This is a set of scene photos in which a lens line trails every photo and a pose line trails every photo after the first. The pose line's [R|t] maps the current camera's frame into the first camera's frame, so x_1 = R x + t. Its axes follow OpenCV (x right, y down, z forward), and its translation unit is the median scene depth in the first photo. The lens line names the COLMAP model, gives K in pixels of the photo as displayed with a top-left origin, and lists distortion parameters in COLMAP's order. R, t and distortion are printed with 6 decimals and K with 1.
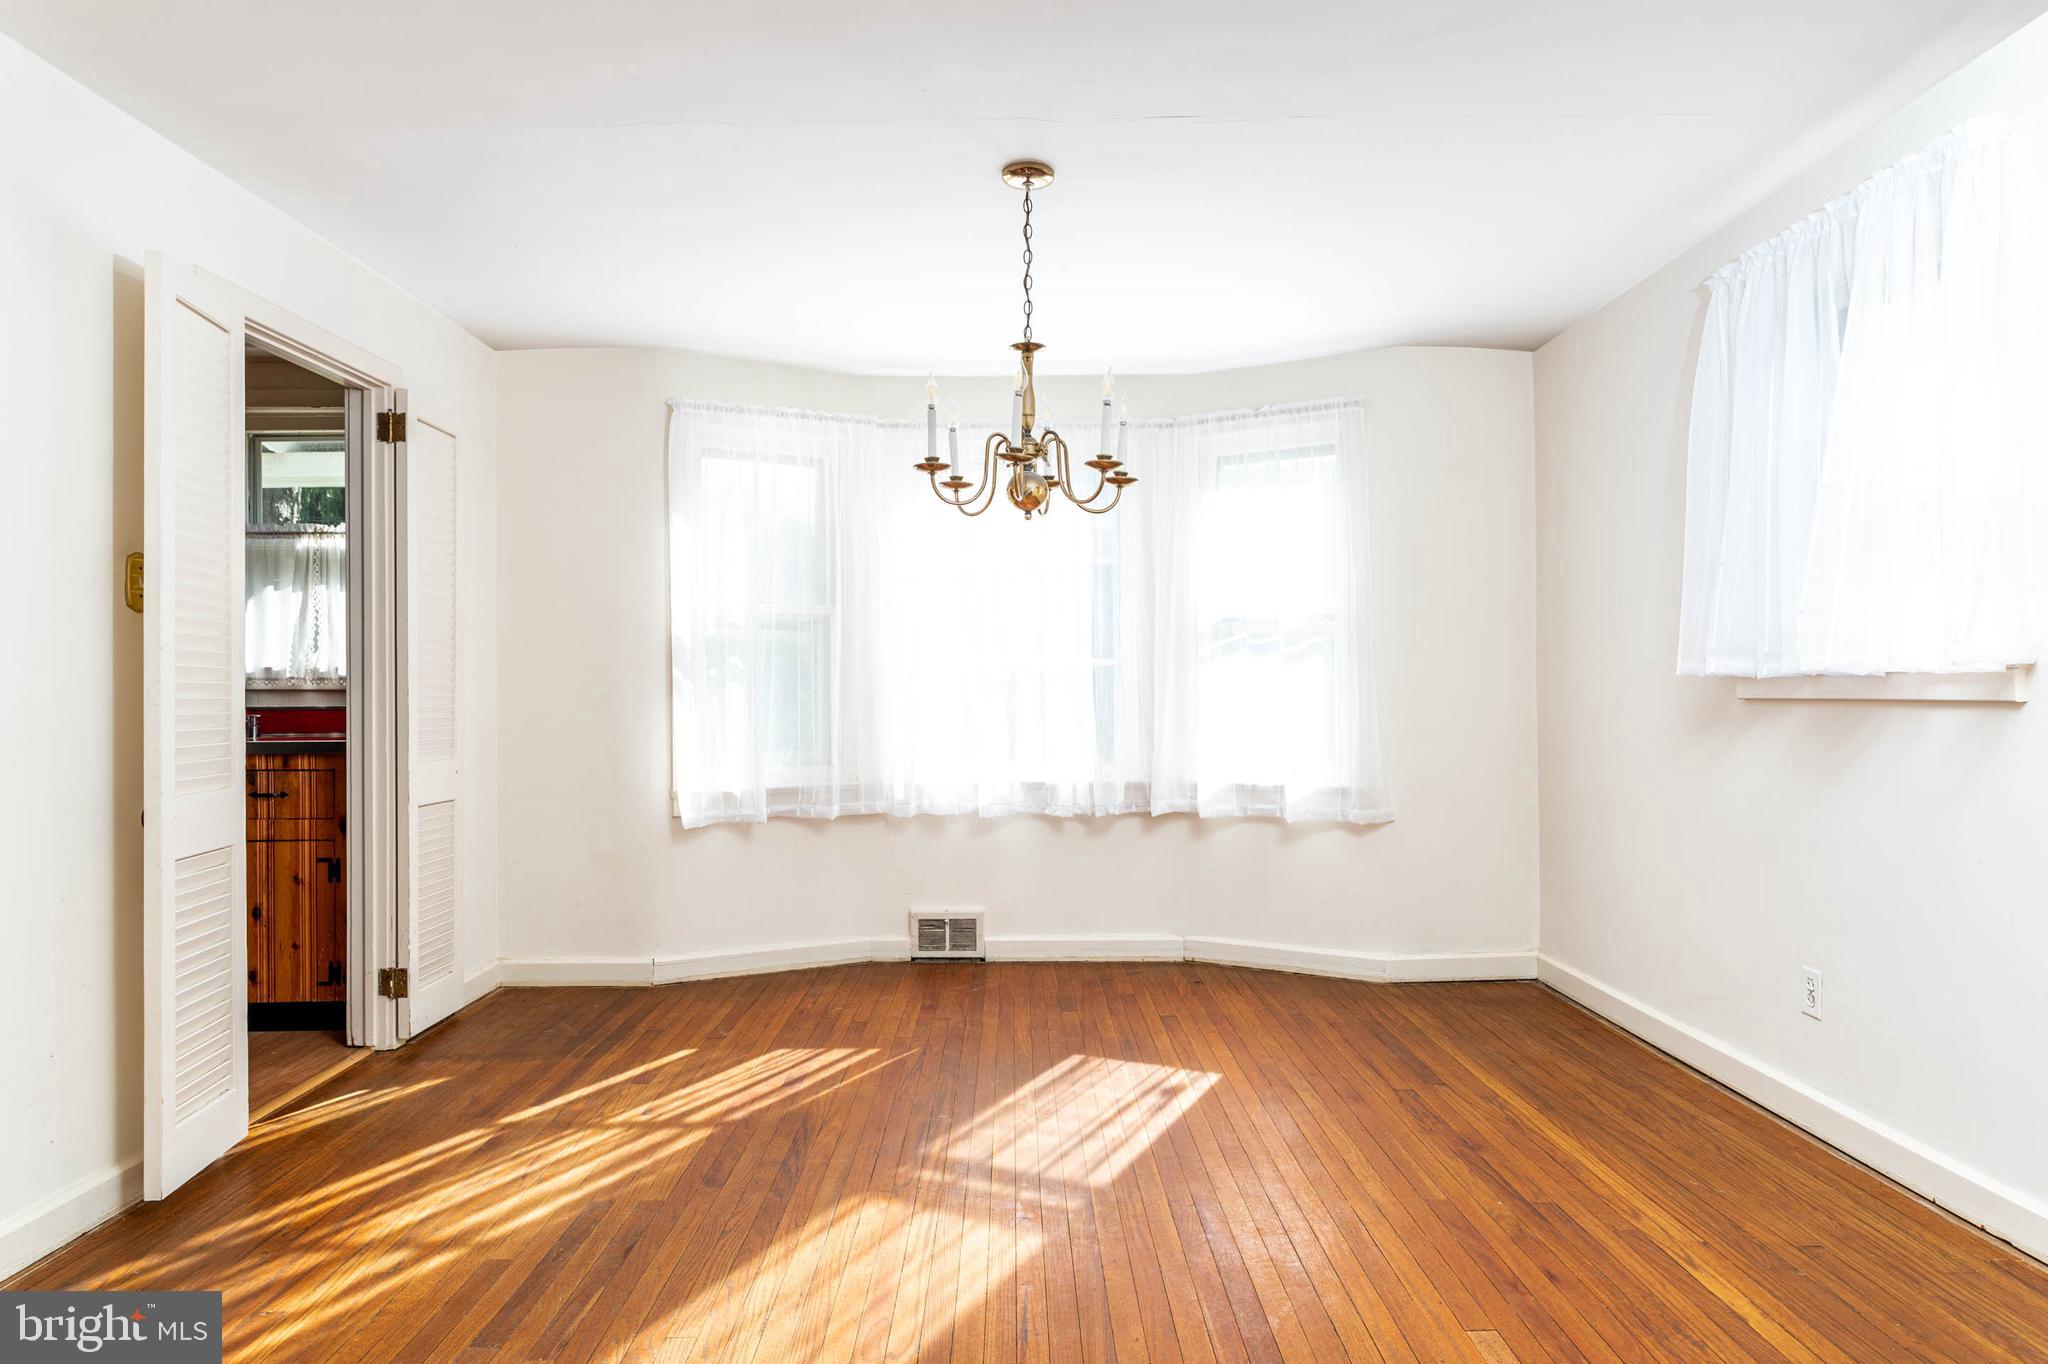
lens RADIAL K [[1202.5, 0, 1023.5], [0, 1202.5, 694.1], [0, 0, 1]] dist [-0.000387, 0.003421]
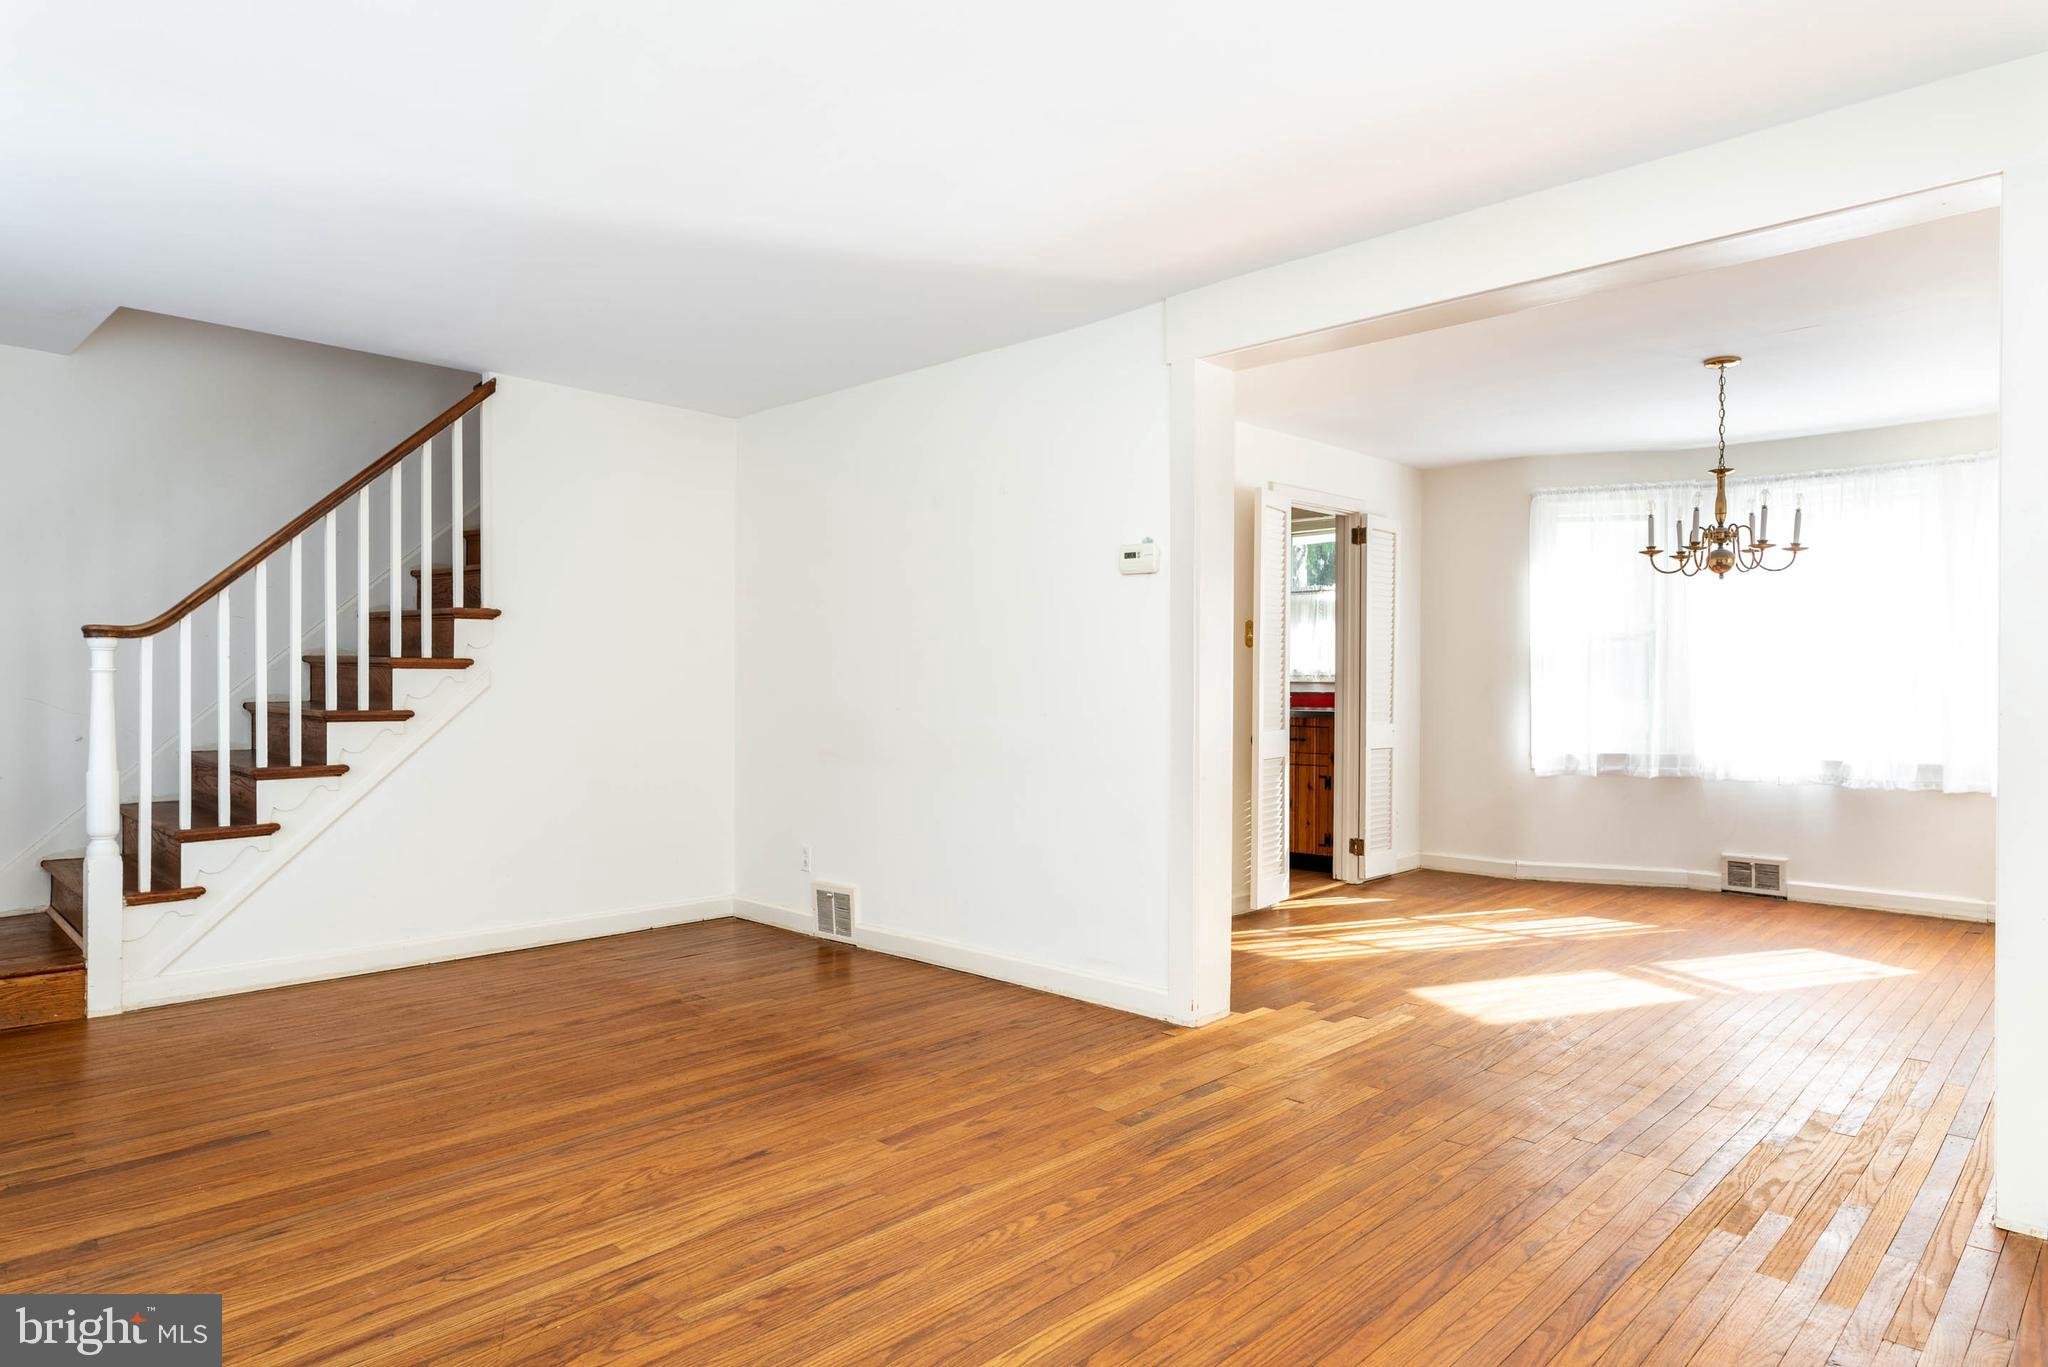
lens RADIAL K [[1202.5, 0, 1023.5], [0, 1202.5, 688.4], [0, 0, 1]] dist [-0.000387, 0.003421]
pose [[0.719889, 0.009793, -0.694020, 0.344999], [-0.008571, 0.999950, 0.005219, -0.000234], [0.694036, 0.002192, 0.719937, -0.608883]]
